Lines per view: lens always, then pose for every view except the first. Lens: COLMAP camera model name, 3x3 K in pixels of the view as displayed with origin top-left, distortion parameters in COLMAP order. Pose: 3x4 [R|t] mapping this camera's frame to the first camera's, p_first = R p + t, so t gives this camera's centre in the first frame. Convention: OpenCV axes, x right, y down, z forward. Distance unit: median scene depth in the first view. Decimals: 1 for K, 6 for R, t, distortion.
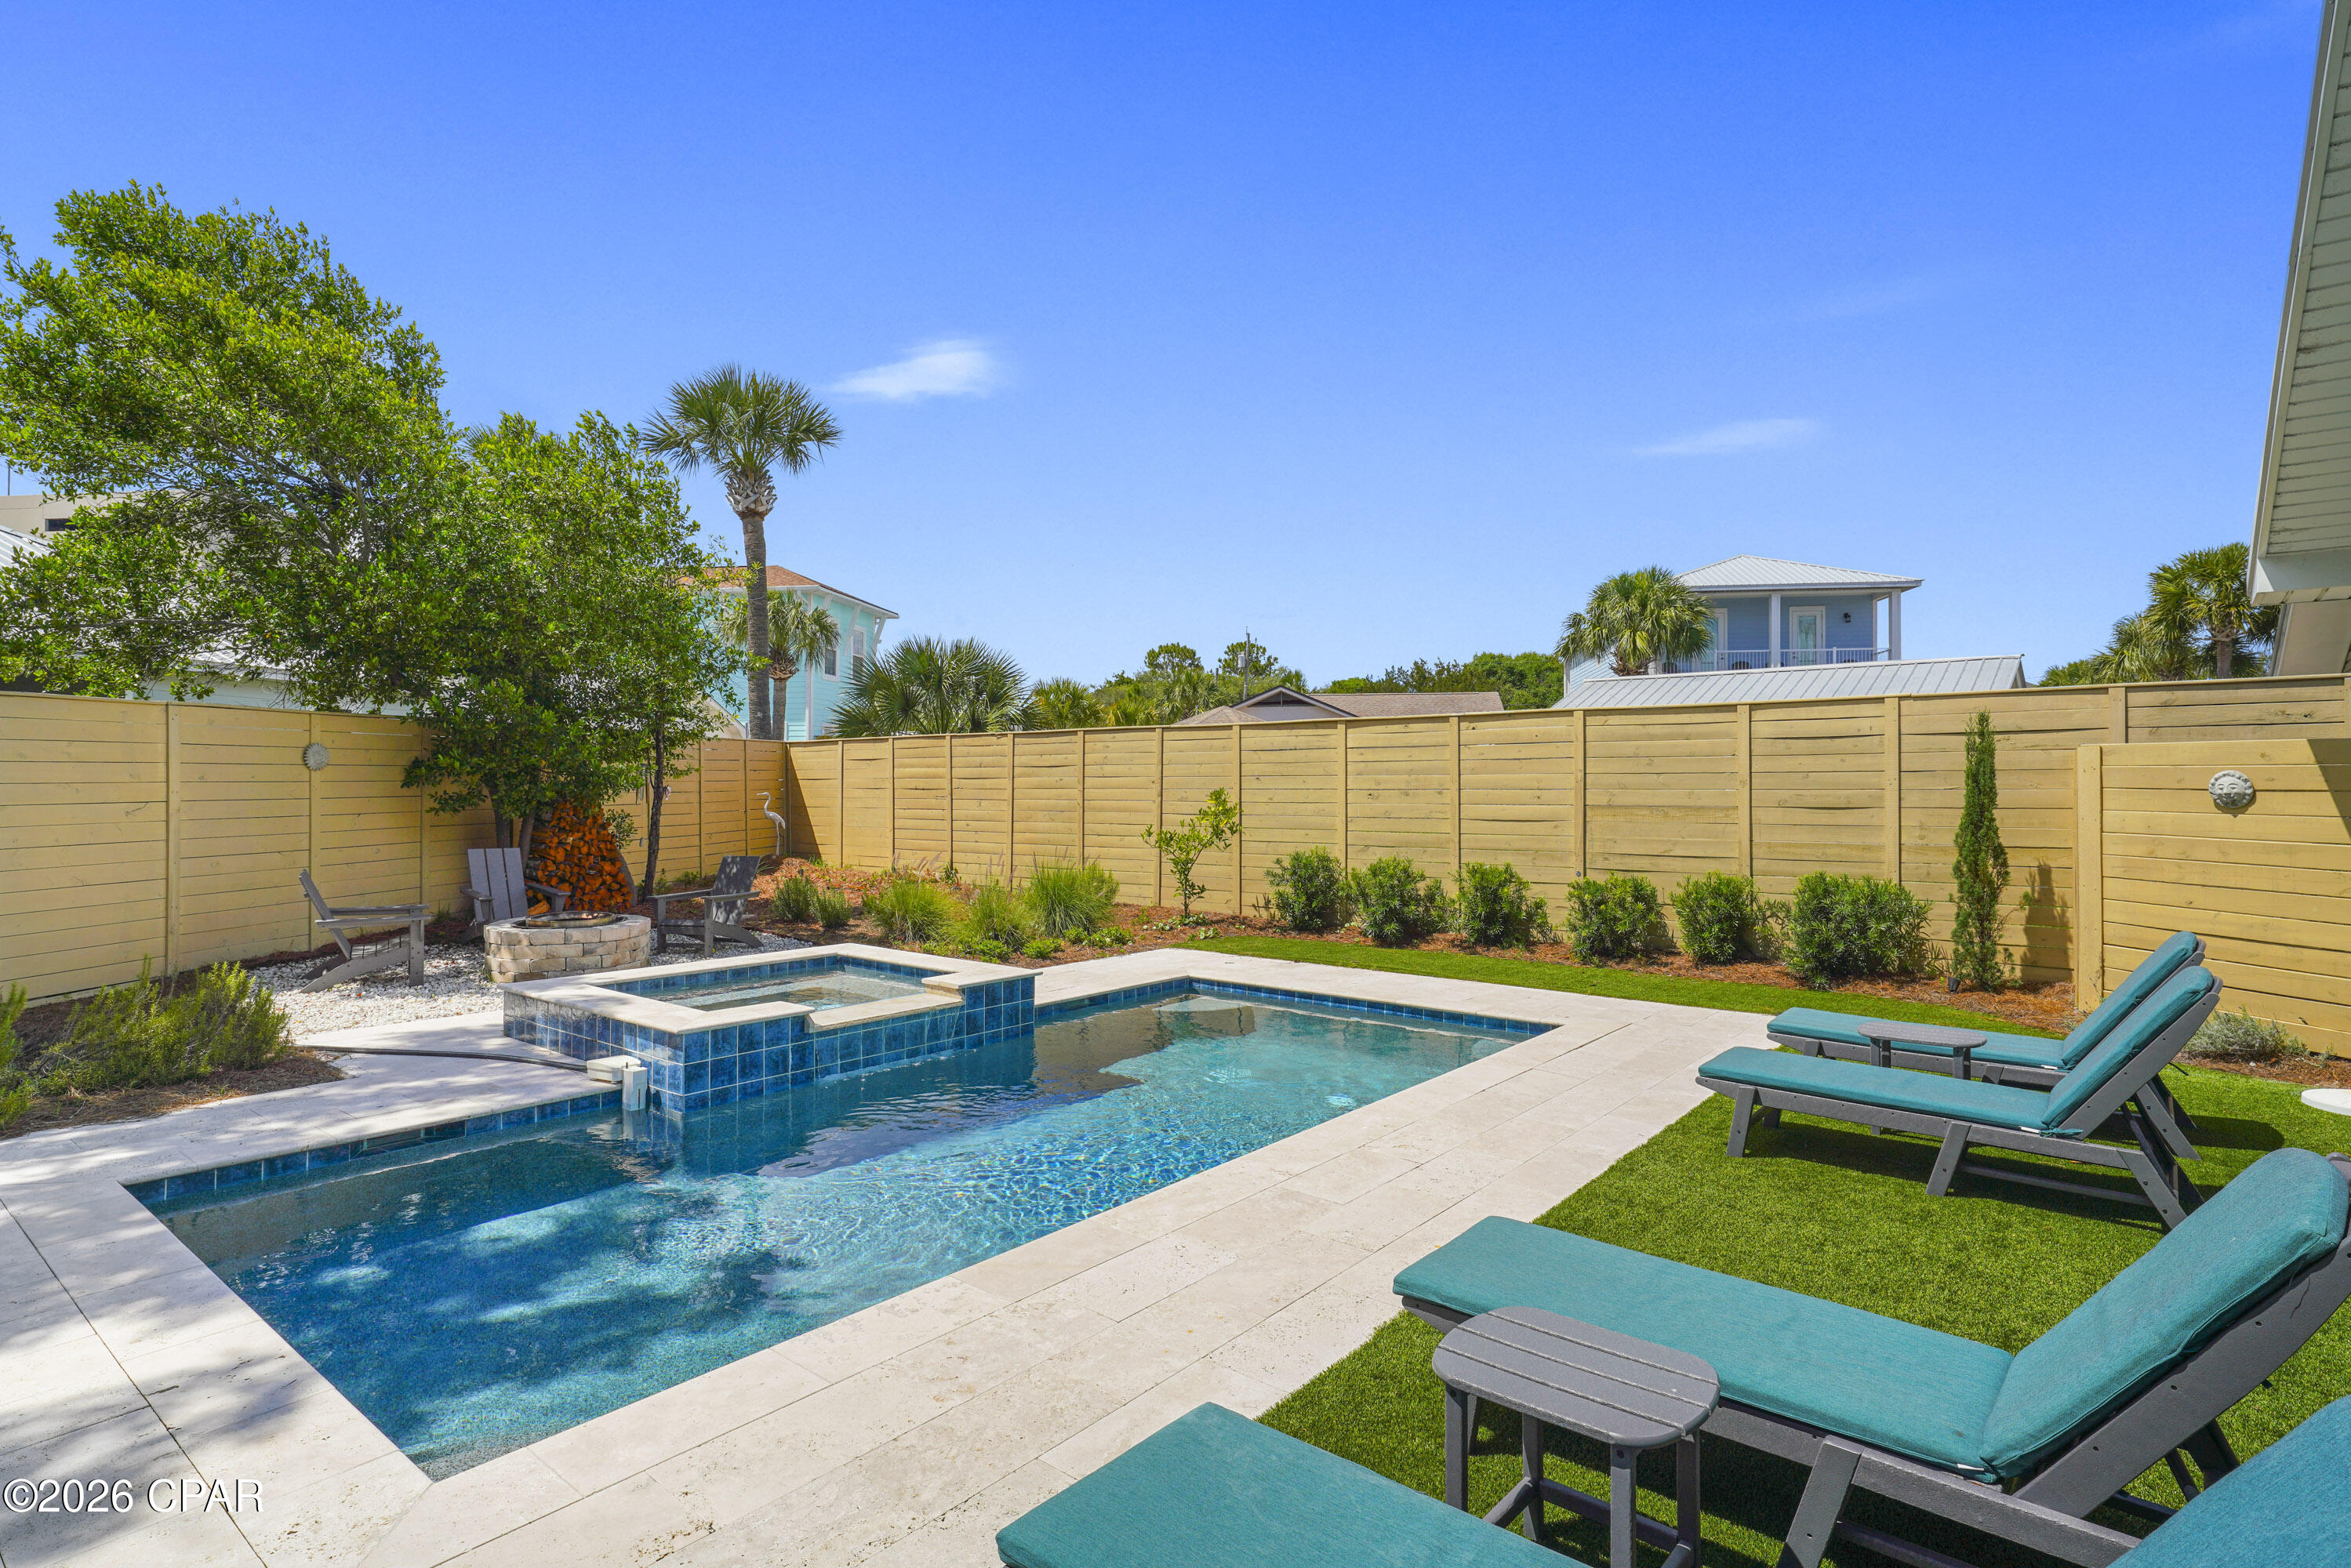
lens RADIAL K [[1183.7, 0, 1185.1], [0, 1183.7, 774.3], [0, 0, 1]] dist [0.011858, -0.001156]
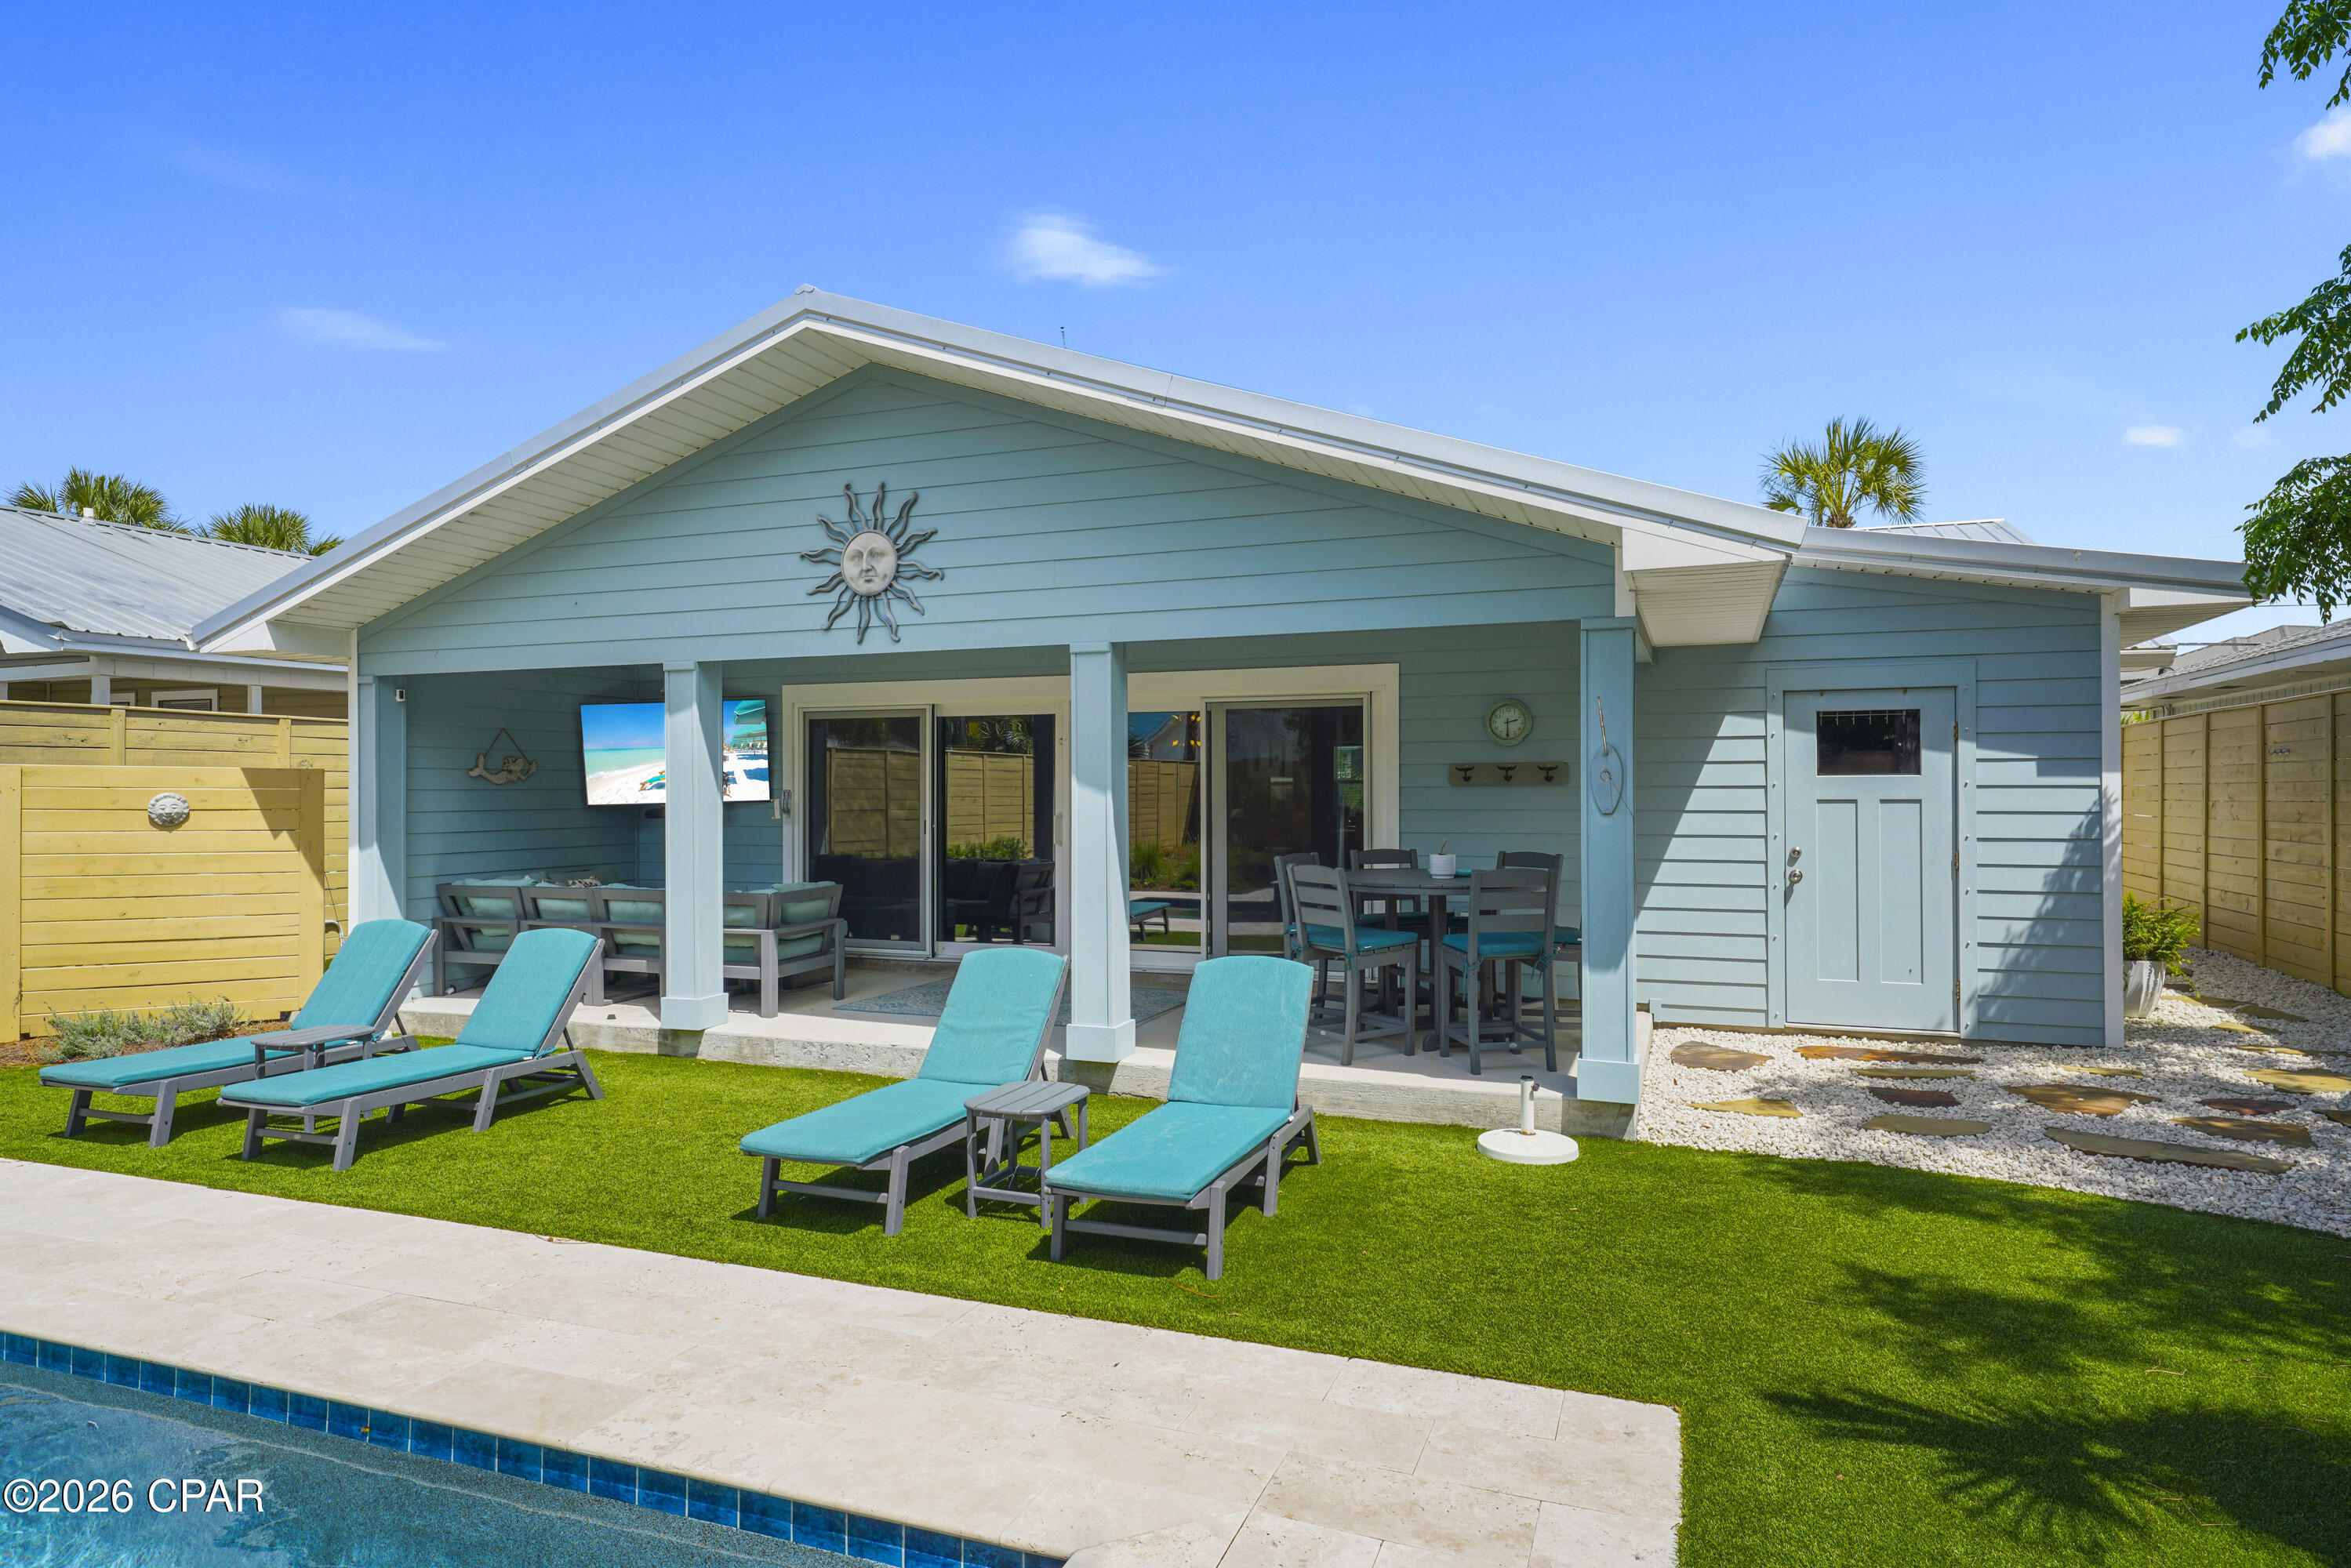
lens RADIAL K [[1338.8, 0, 1186.0], [0, 1338.8, 782.6], [0, 0, 1]] dist [0.016852, 0.002232]
pose [[-0.309219, 0.002997, 0.950986, -0.412998], [-0.009828, 0.999932, -0.006347, -0.008962], [-0.950940, -0.011308, -0.309169, 0.302967]]
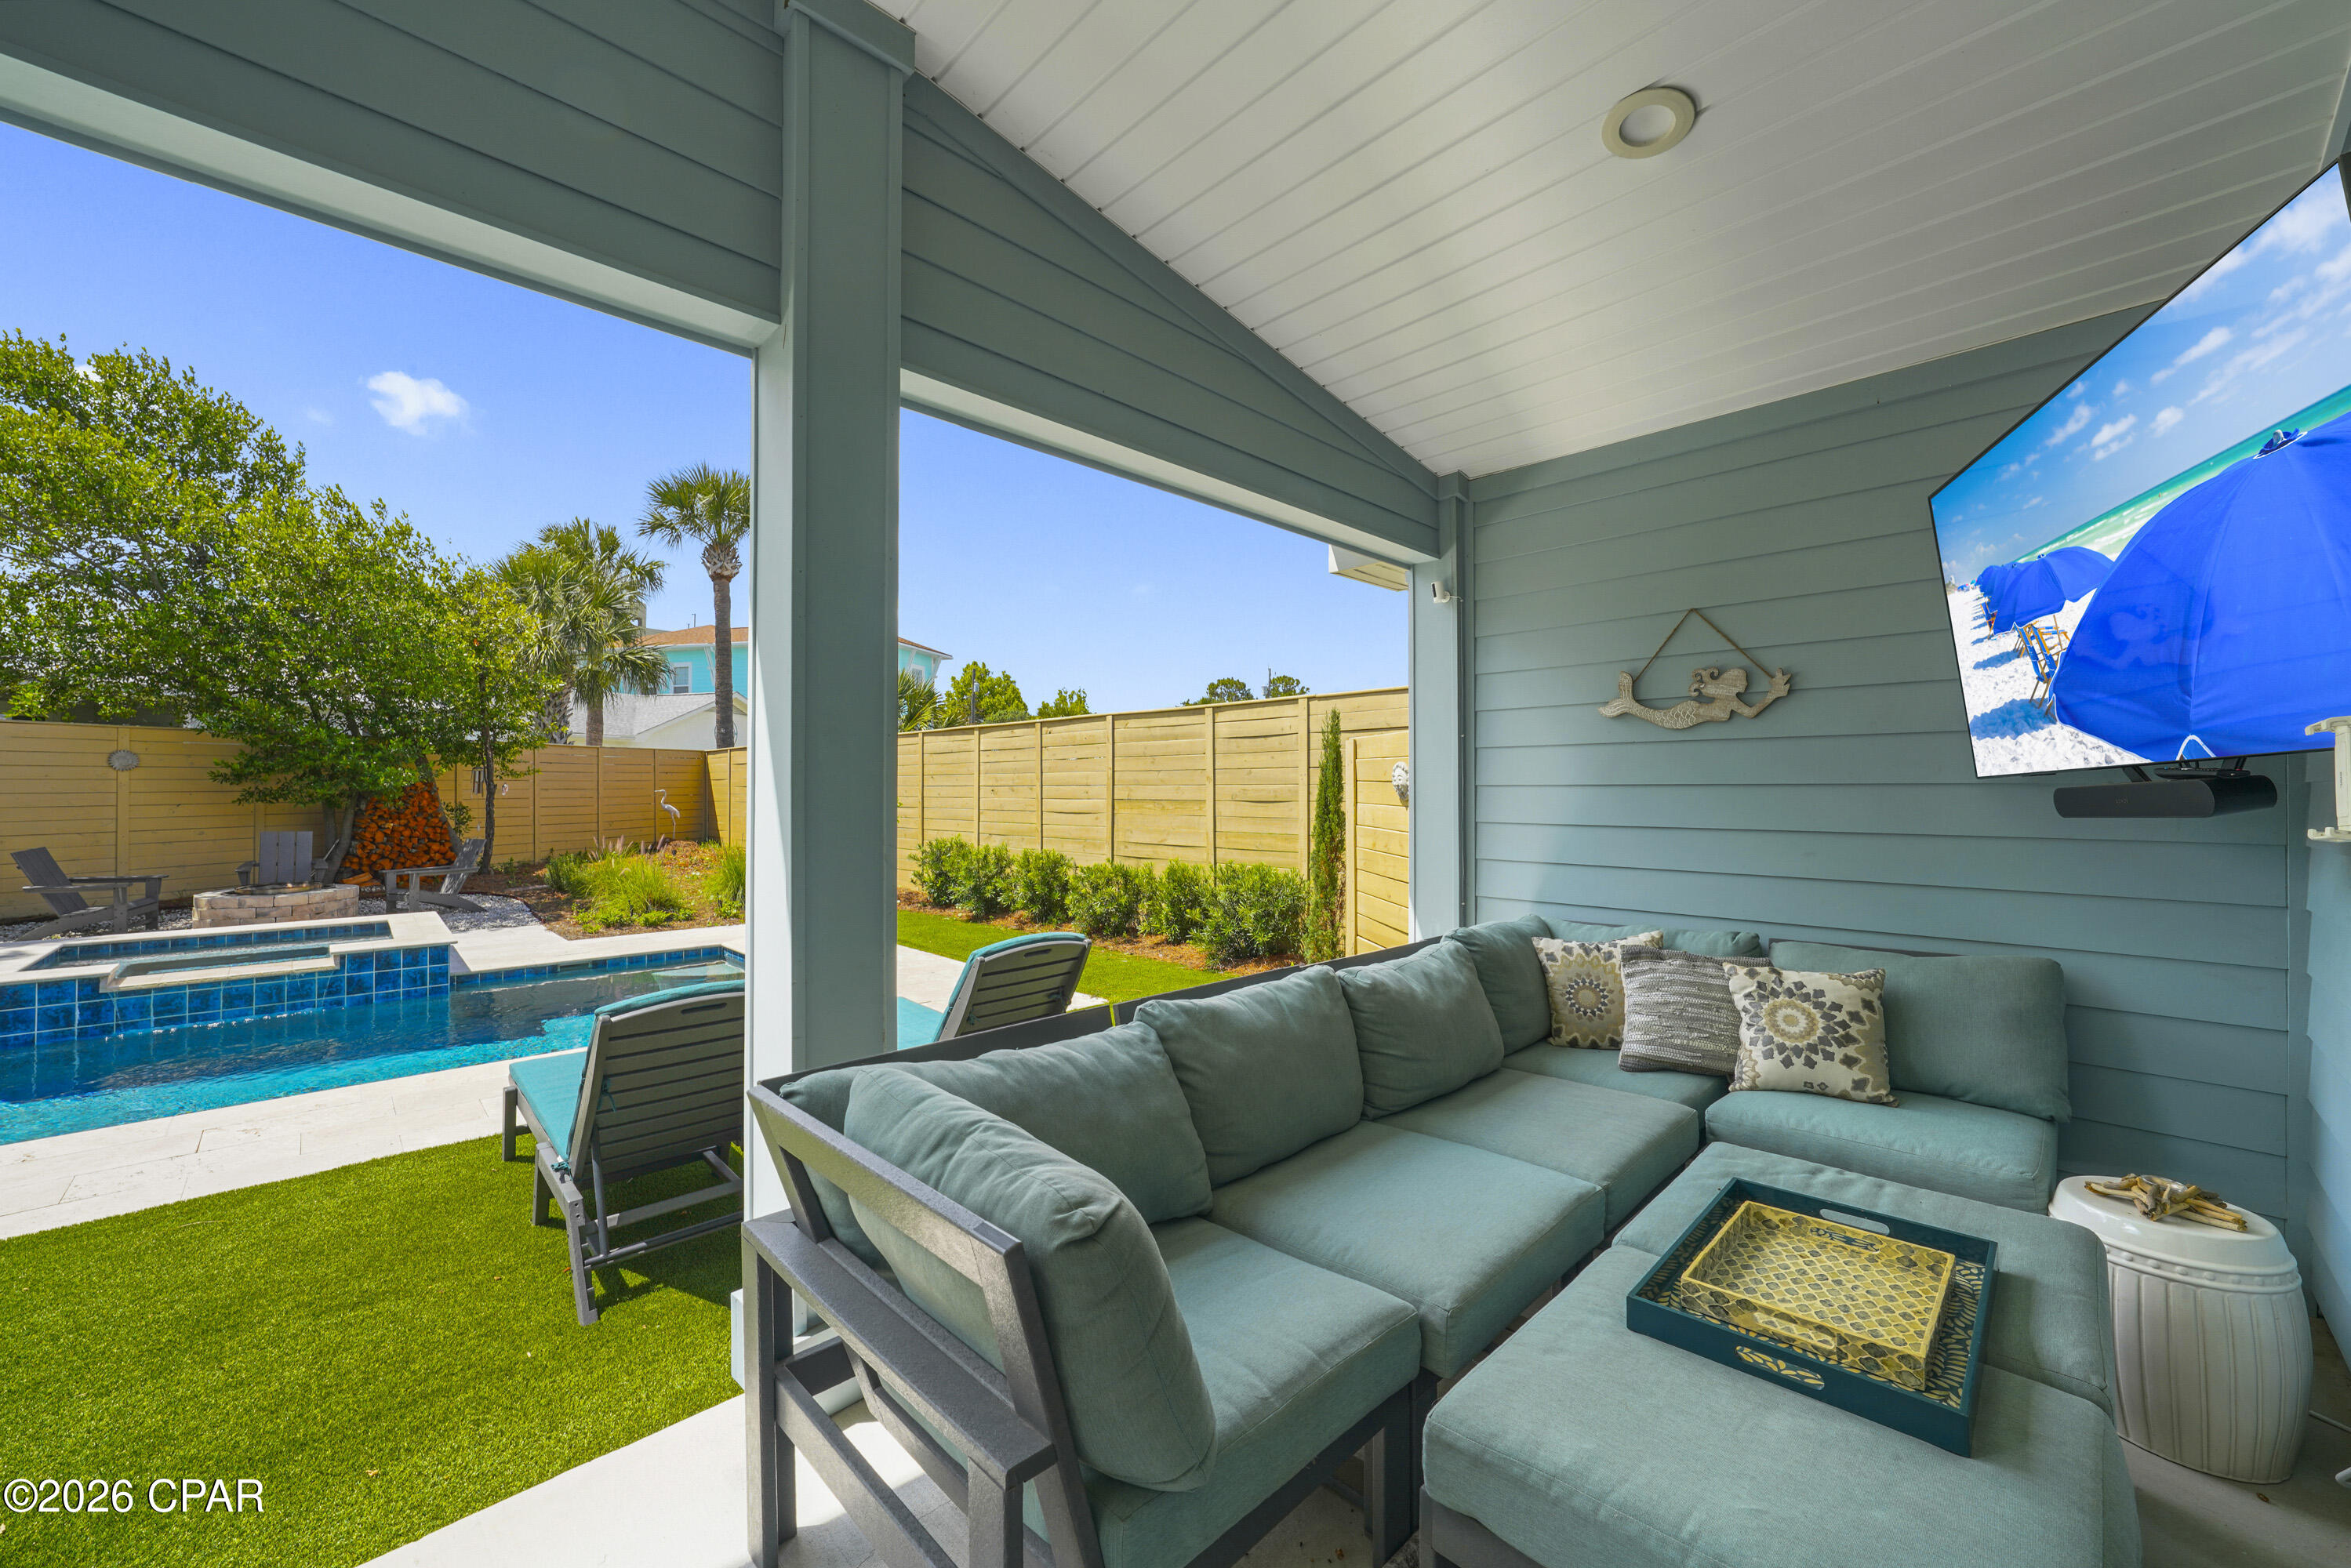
lens RADIAL K [[898.1, 0, 1167.0], [0, 898.1, 777.3], [0, 0, 1]] dist [-0.002940, 0.001067]
pose [[0.992372, -0.001562, -0.123270, 0.492240], [0.001320, 0.999997, -0.002048, 0.006992], [0.123273, 0.001869, 0.992371, 0.157930]]
